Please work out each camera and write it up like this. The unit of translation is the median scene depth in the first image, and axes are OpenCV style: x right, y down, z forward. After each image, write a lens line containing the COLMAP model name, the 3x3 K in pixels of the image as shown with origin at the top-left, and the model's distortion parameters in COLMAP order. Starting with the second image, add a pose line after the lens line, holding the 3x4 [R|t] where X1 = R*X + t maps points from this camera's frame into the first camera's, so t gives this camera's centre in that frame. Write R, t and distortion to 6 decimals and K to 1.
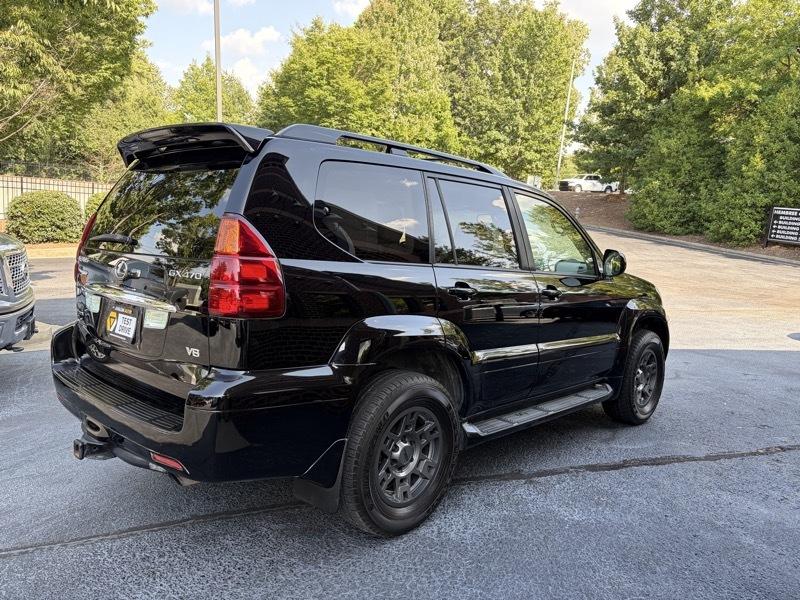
lens RADIAL K [[606.8, 0, 403.1], [0, 606.8, 304.2], [0, 0, 1]] dist [0.042141, -0.045242]
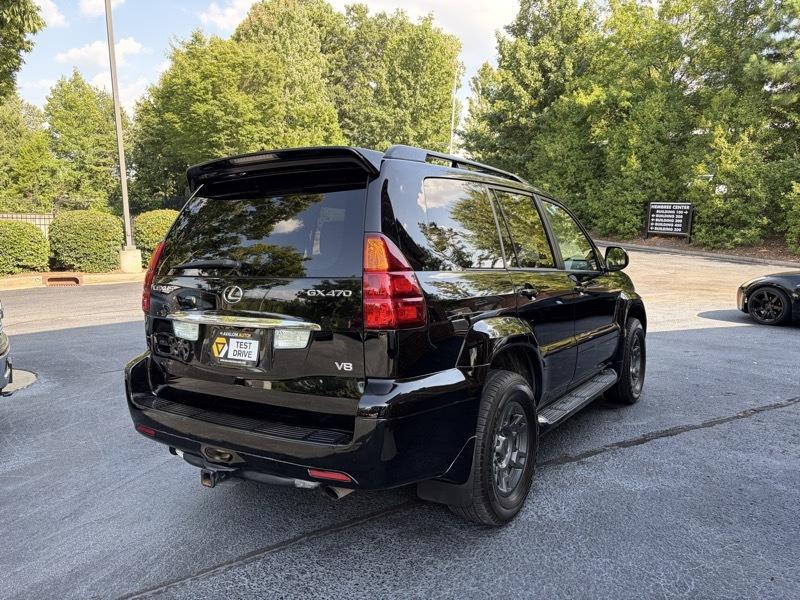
lens RADIAL K [[606.8, 0, 400.0], [0, 606.8, 303.4], [0, 0, 1]] dist [0.042141, -0.045242]
pose [[0.981742, -0.077589, 0.173676, -0.044866], [0.080690, 0.996680, -0.010860, -0.001125], [-0.172257, 0.024675, 0.984743, -0.003986]]
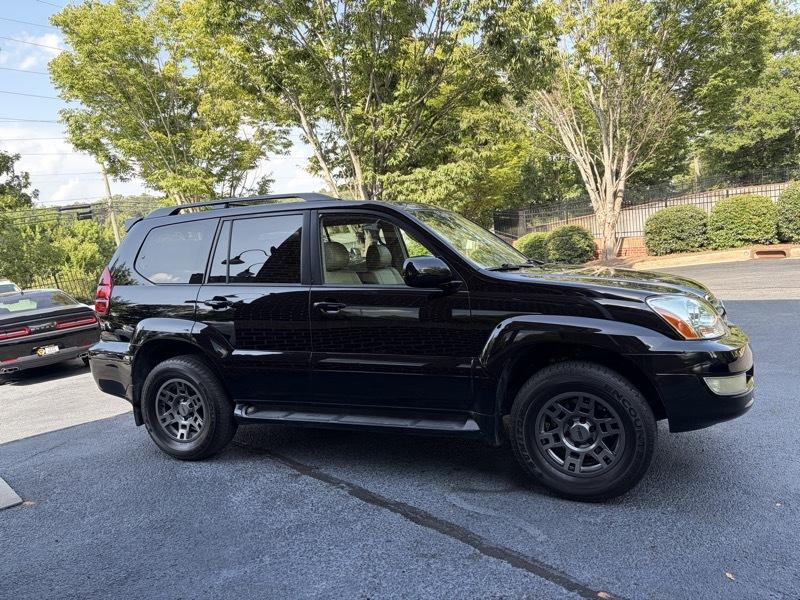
lens RADIAL K [[606.8, 0, 402.0], [0, 606.8, 302.1], [0, 0, 1]] dist [0.042141, -0.045242]
pose [[0.334288, 0.009442, -0.942423, 0.213368], [-0.019922, 0.999797, 0.002950, -0.005146], [0.942260, 0.017789, 0.334409, 0.130087]]
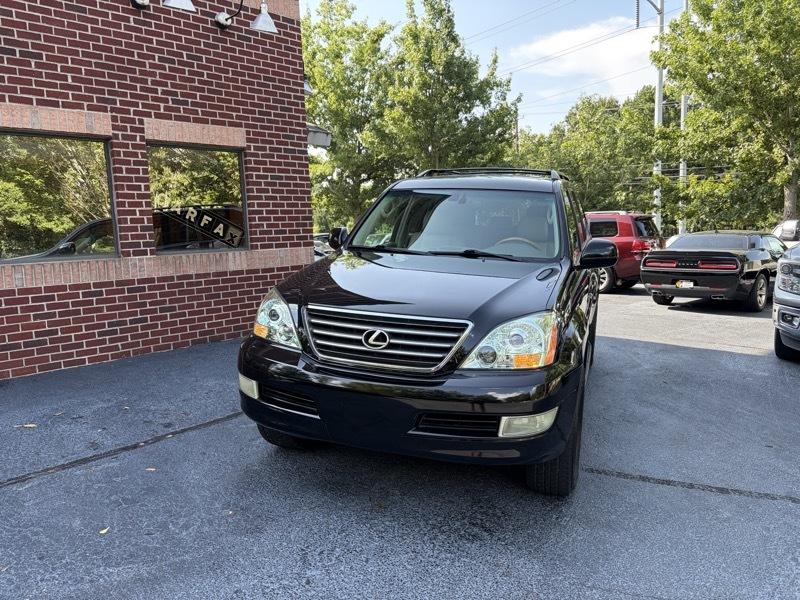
lens RADIAL K [[606.8, 0, 398.2], [0, 606.8, 296.0], [0, 0, 1]] dist [0.042141, -0.045242]
pose [[-0.912785, -0.008157, -0.408359, 0.131796], [-0.114846, 0.964589, 0.237442, -0.046212], [0.391962, 0.263632, -0.881399, 0.387941]]
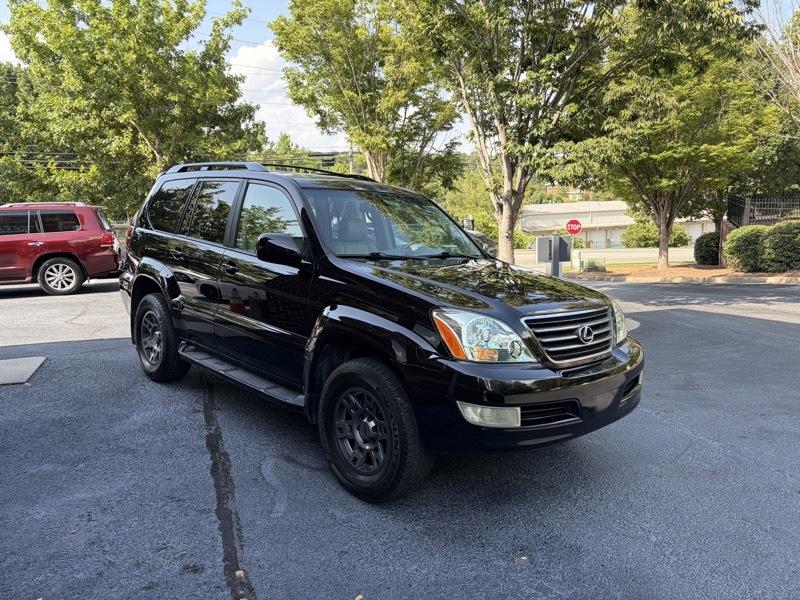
lens RADIAL K [[606.8, 0, 398.0], [0, 606.8, 301.9], [0, 0, 1]] dist [0.042141, -0.045242]
pose [[-0.047747, 0.091661, -0.994645, 0.232215], [-0.160296, 0.982172, 0.098206, -0.020329], [0.985914, 0.164126, -0.032203, 0.230183]]
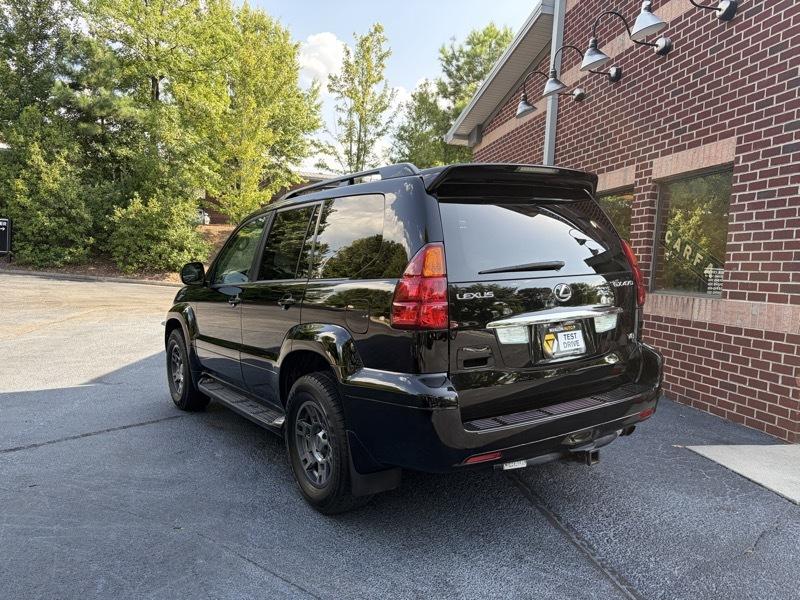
lens RADIAL K [[606.8, 0, 397.3], [0, 606.8, 296.9], [0, 0, 1]] dist [0.042141, -0.045242]
pose [[0.216809, -0.118981, 0.968936, -0.196684], [0.138493, 0.986255, 0.090118, -0.023412], [-0.966340, 0.114653, 0.230307, 0.126889]]
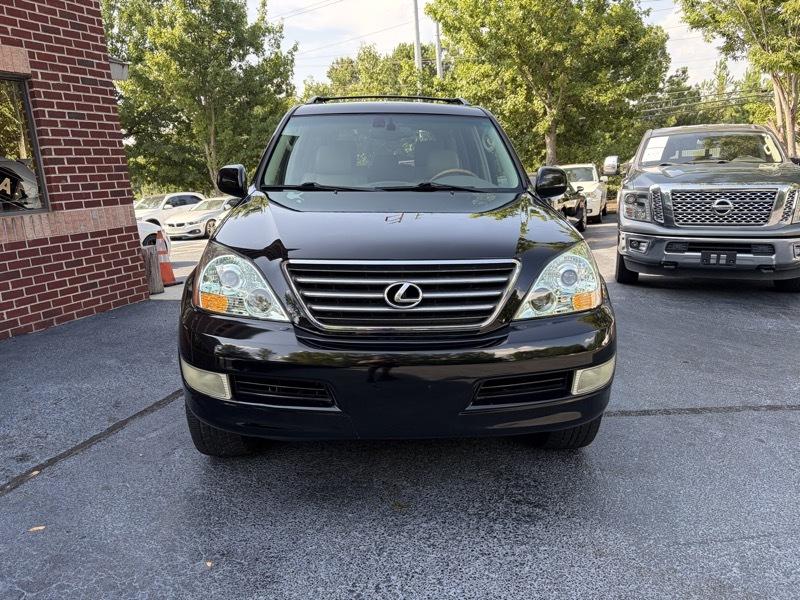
lens RADIAL K [[606.8, 0, 398.5], [0, 606.8, 294.2], [0, 0, 1]] dist [0.042141, -0.045242]
pose [[-0.700764, 0.105444, -0.705557, 0.153000], [-0.112263, 0.960394, 0.255029, -0.030655], [0.704505, 0.257923, -0.661172, 0.337217]]
